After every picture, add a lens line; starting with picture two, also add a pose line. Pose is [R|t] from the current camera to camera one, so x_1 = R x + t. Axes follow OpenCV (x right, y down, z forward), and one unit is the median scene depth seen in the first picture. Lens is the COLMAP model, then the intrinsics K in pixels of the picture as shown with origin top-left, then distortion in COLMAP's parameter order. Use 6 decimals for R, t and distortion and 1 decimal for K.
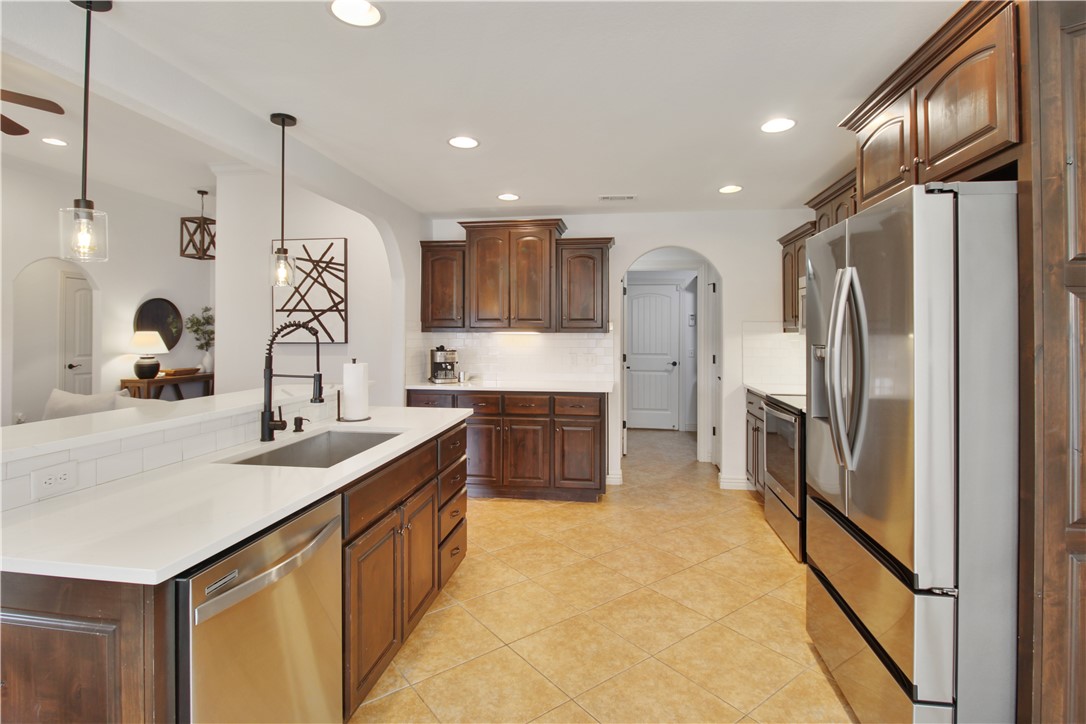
lens RADIAL K [[545.2, 0, 538.5], [0, 545.2, 334.4], [0, 0, 1]] dist [-0.000703, -0.004152]
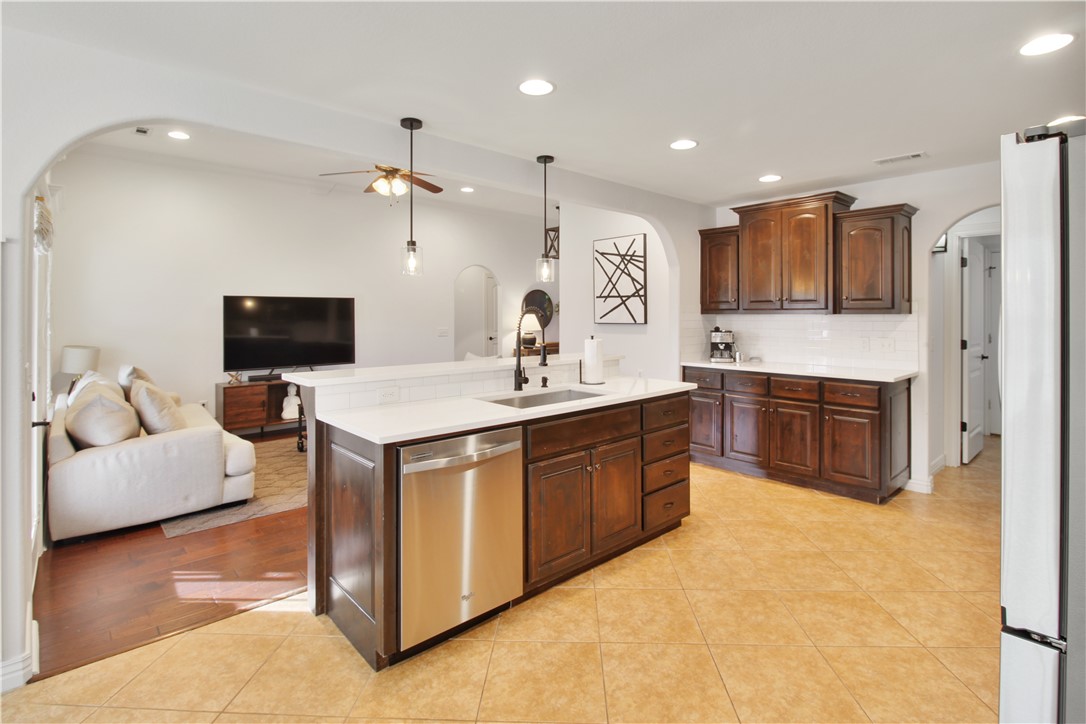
lens RADIAL K [[545.2, 0, 543.1], [0, 545.2, 323.4], [0, 0, 1]] dist [-0.000703, -0.004152]
pose [[0.760900, 0.007458, -0.648826, 0.274193], [0.001879, 0.999904, 0.013697, -0.001377], [0.648866, -0.011641, 0.760813, -0.030690]]
